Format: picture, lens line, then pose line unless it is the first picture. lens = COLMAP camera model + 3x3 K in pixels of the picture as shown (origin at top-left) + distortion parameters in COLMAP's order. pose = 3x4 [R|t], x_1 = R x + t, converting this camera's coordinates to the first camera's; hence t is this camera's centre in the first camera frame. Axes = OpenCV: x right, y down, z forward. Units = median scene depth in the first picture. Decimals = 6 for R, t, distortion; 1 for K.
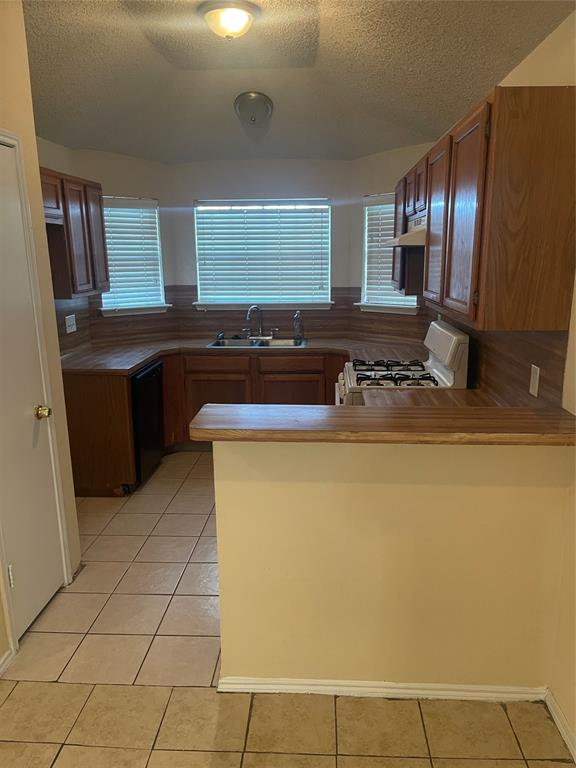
lens RADIAL K [[585.6, 0, 292.0], [0, 585.6, 383.3], [0, 0, 1]] dist [-0.004923, -0.002639]
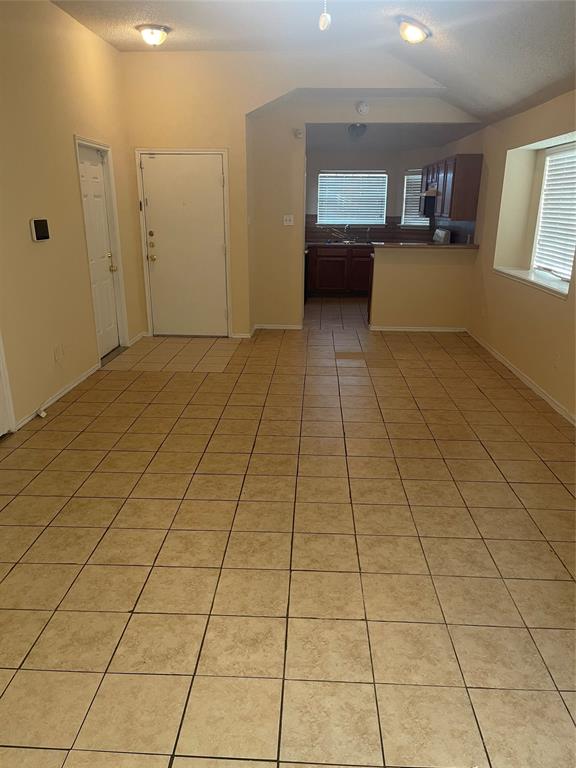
lens RADIAL K [[585.6, 0, 284.0], [0, 585.6, 386.6], [0, 0, 1]] dist [-0.004923, -0.002639]
pose [[0.999856, 0.016847, -0.002109, -0.298620], [-0.016590, 0.995822, 0.089792, 0.270245], [0.003613, -0.089744, 0.995958, -1.169794]]
